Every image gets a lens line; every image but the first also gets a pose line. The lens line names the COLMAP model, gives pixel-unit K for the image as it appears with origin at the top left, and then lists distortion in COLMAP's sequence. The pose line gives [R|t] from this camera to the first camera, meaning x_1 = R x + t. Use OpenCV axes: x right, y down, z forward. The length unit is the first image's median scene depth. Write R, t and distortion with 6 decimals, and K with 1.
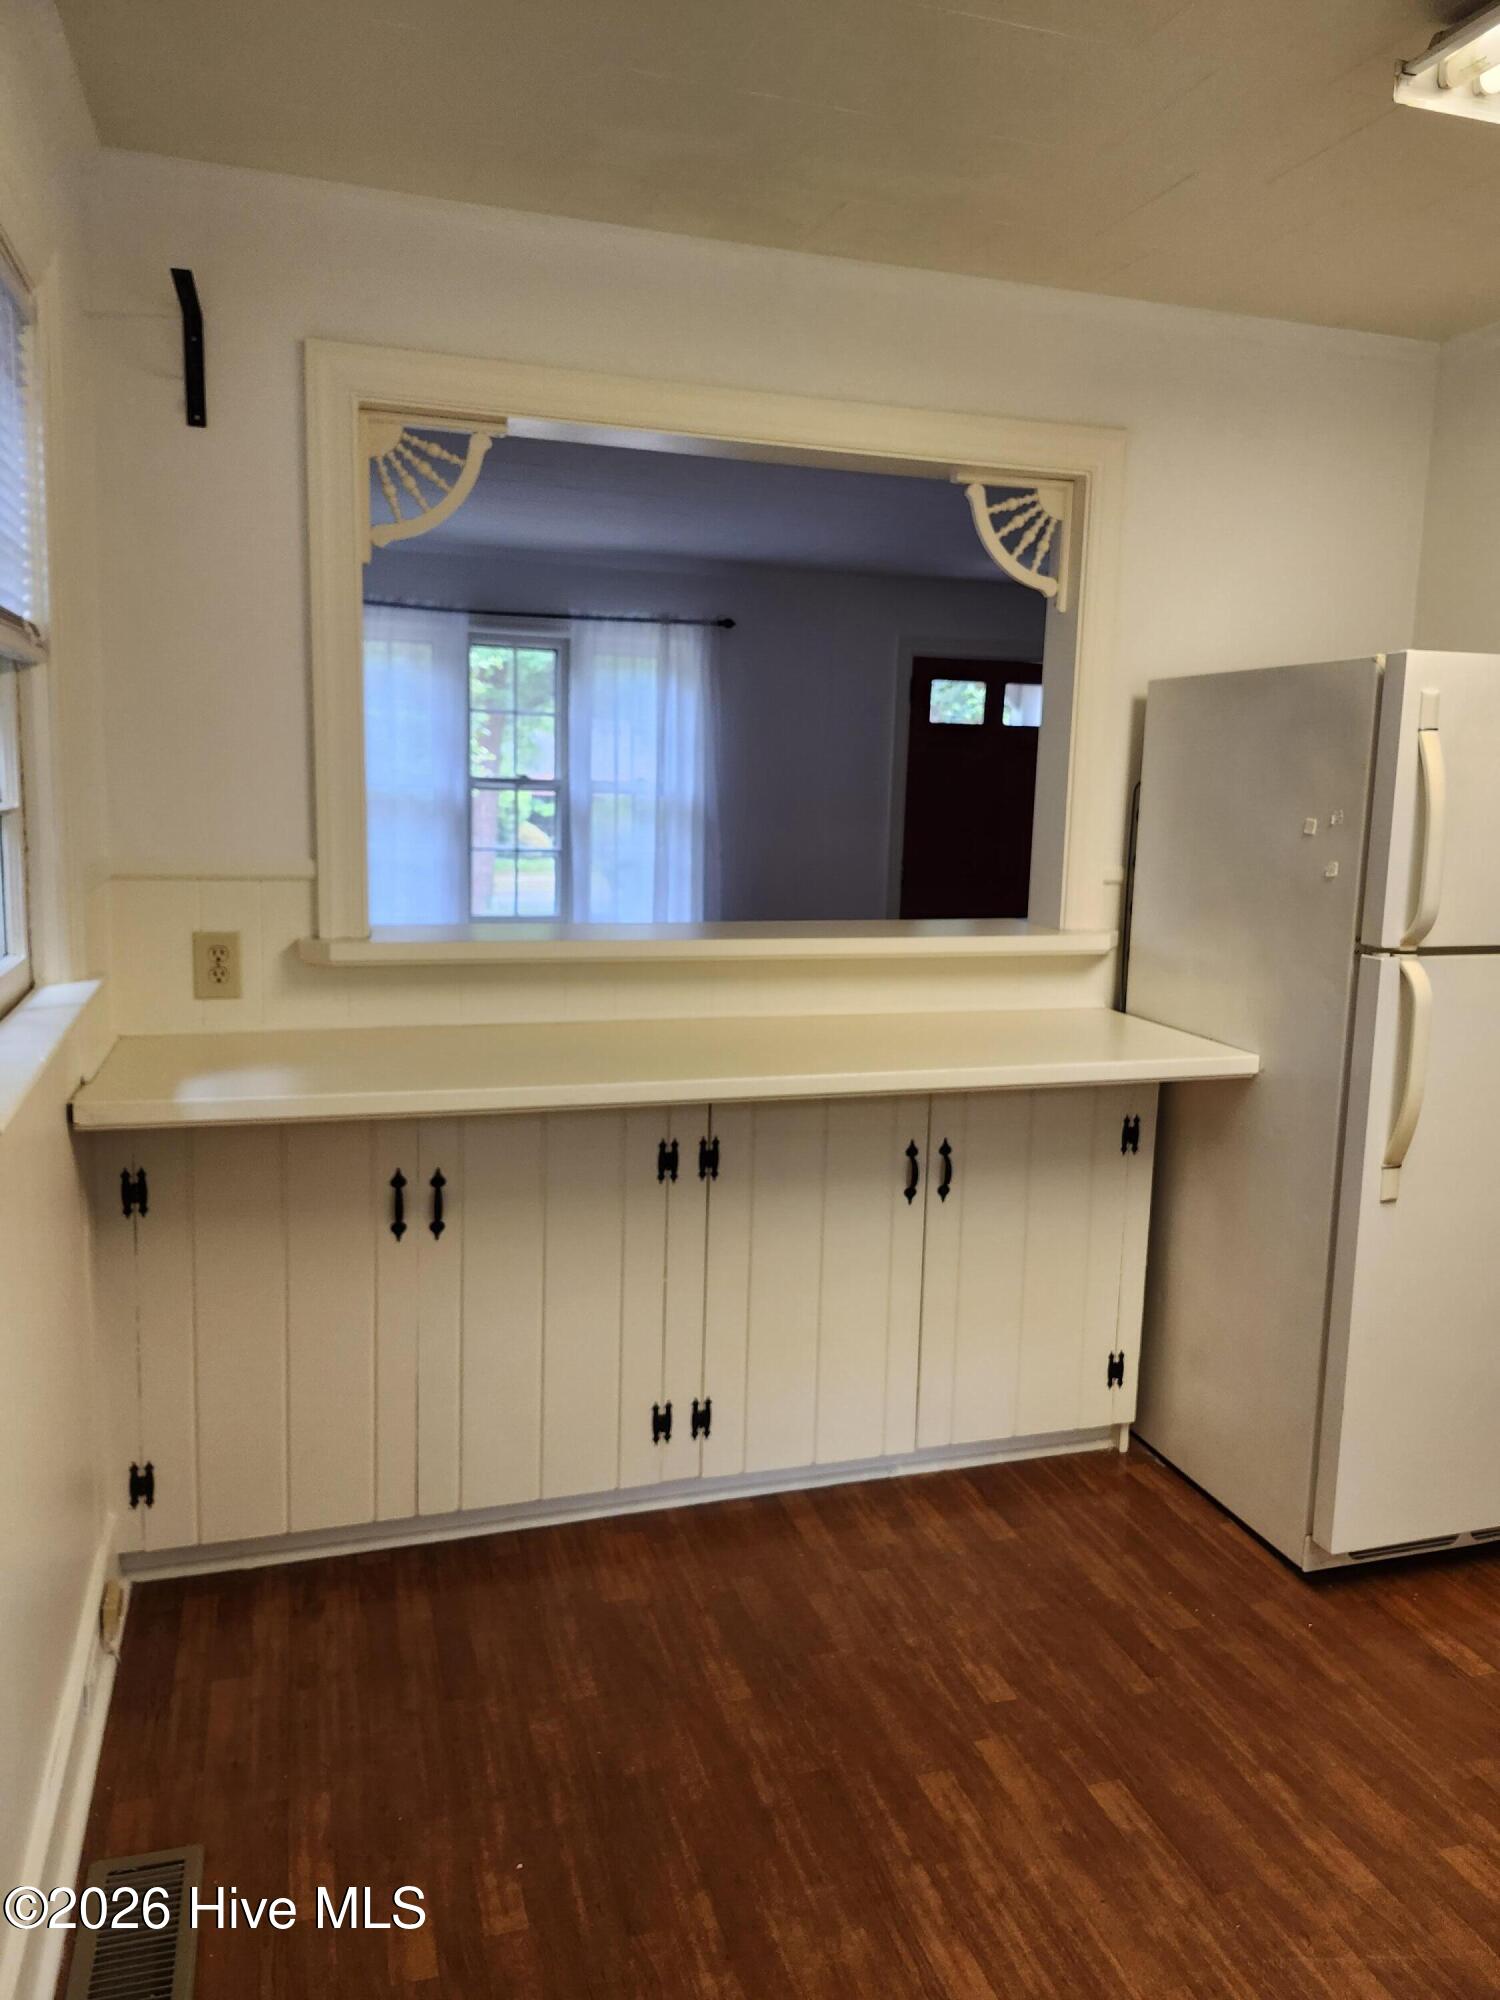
lens RADIAL K [[1427.5, 0, 755.4], [0, 1427.5, 988.8], [0, 0, 1]] dist [0.050258, -0.025976]
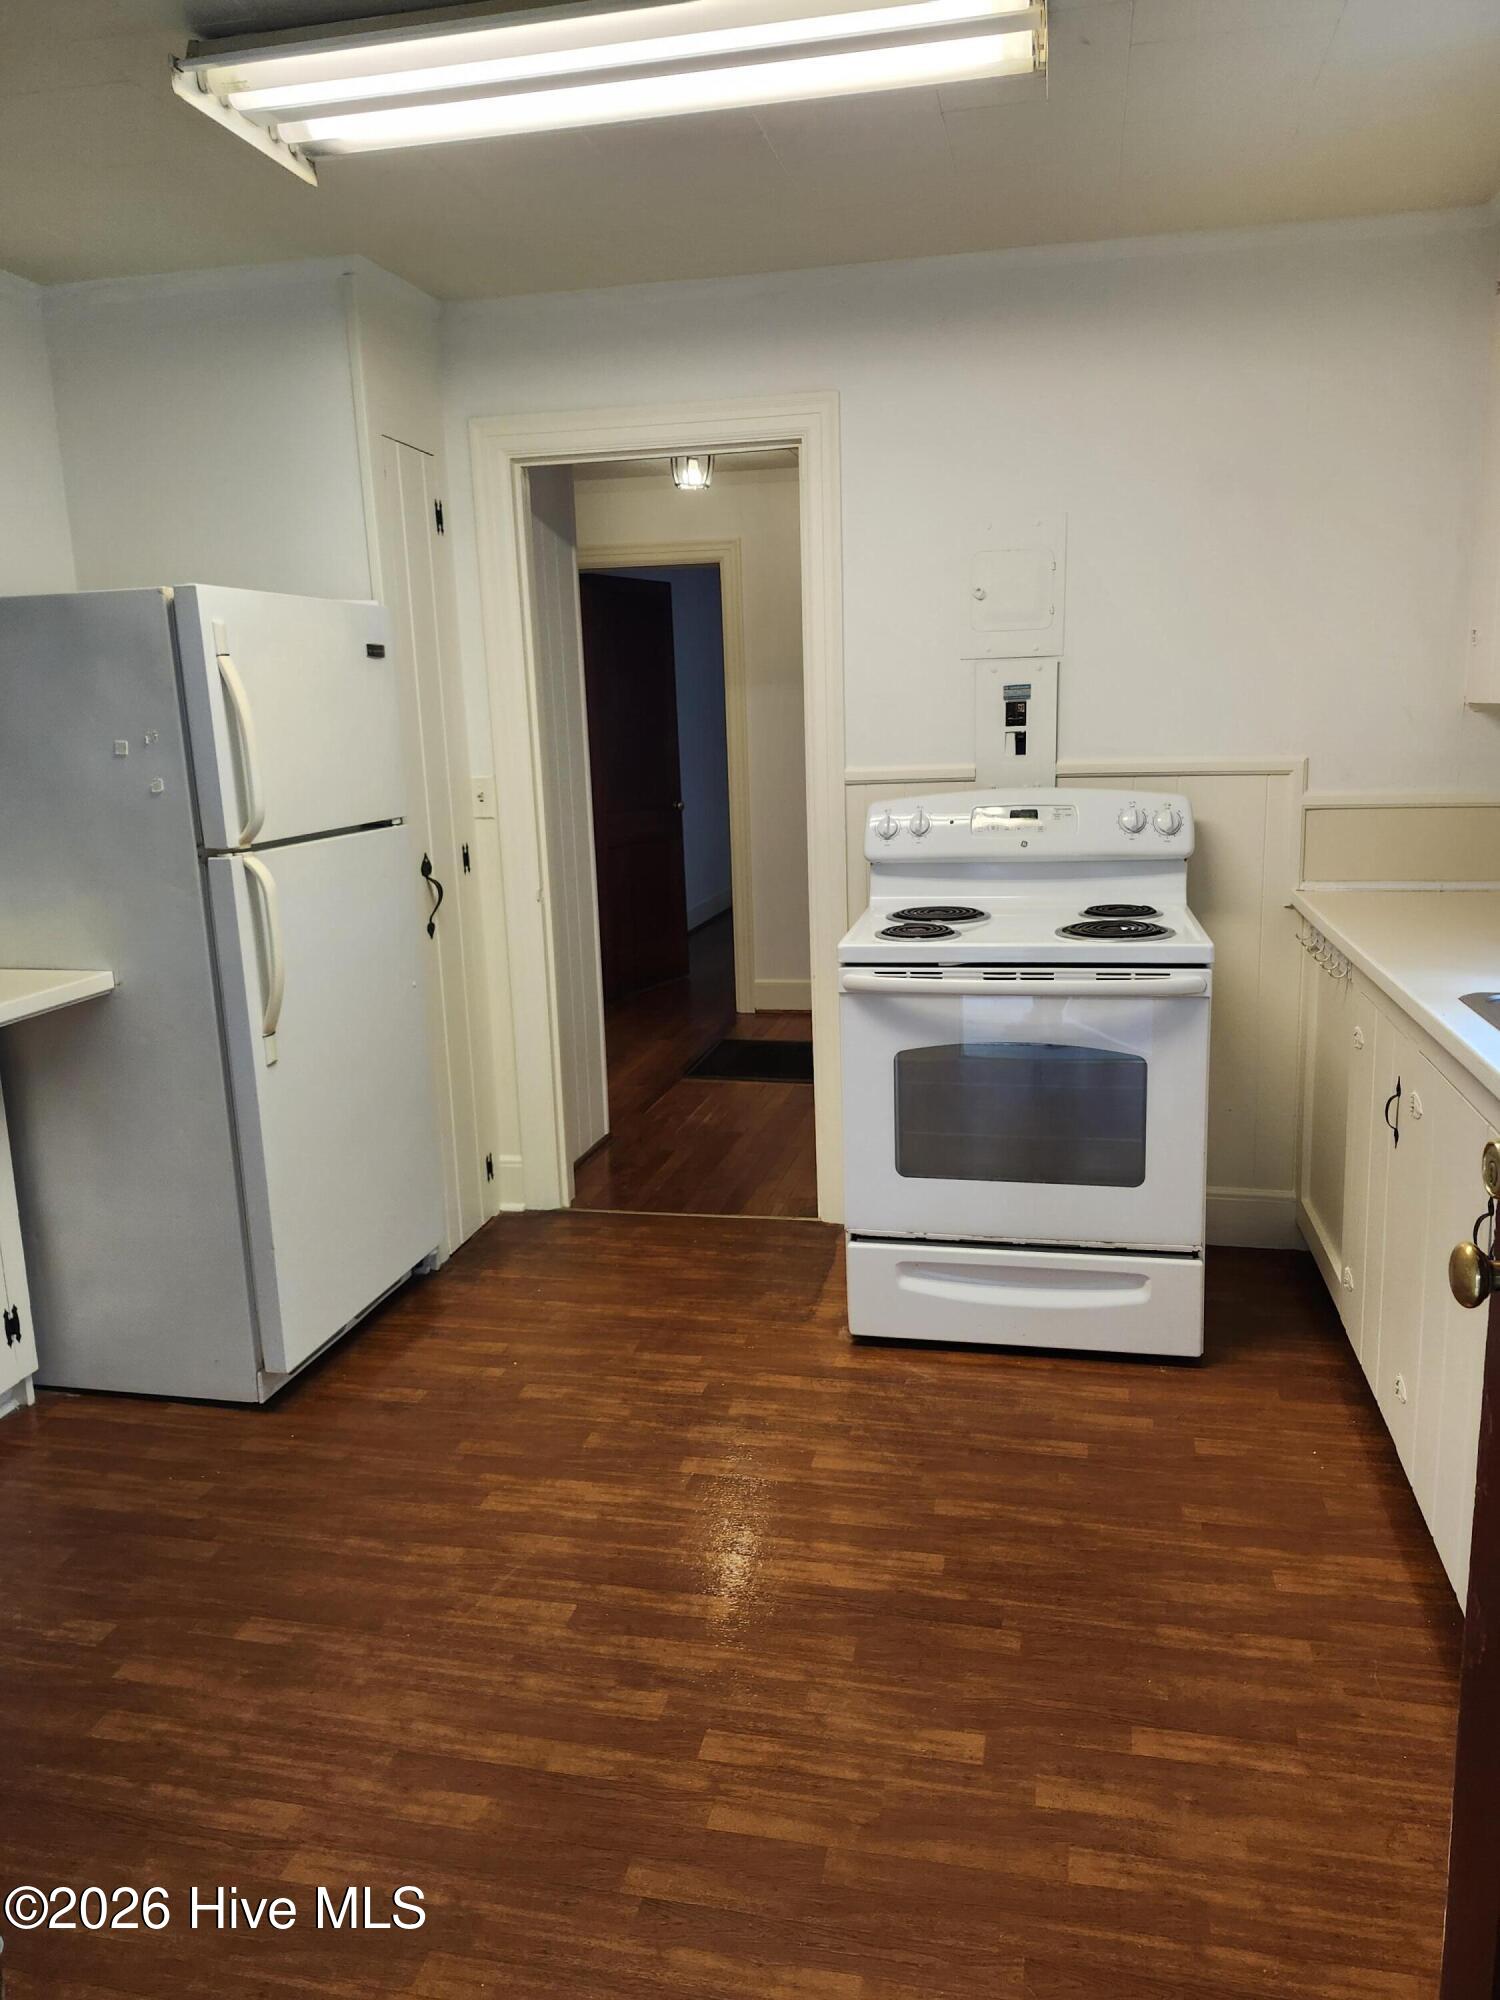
lens RADIAL K [[1372.1, 0, 765.1], [0, 1372.1, 993.0], [0, 0, 1]] dist [0.091303, -0.082999]
pose [[0.511029, -0.214091, 0.832475, -0.297243], [0.179008, 0.973758, 0.140538, 0.004685], [-0.840717, 0.077201, 0.535943, 0.058302]]
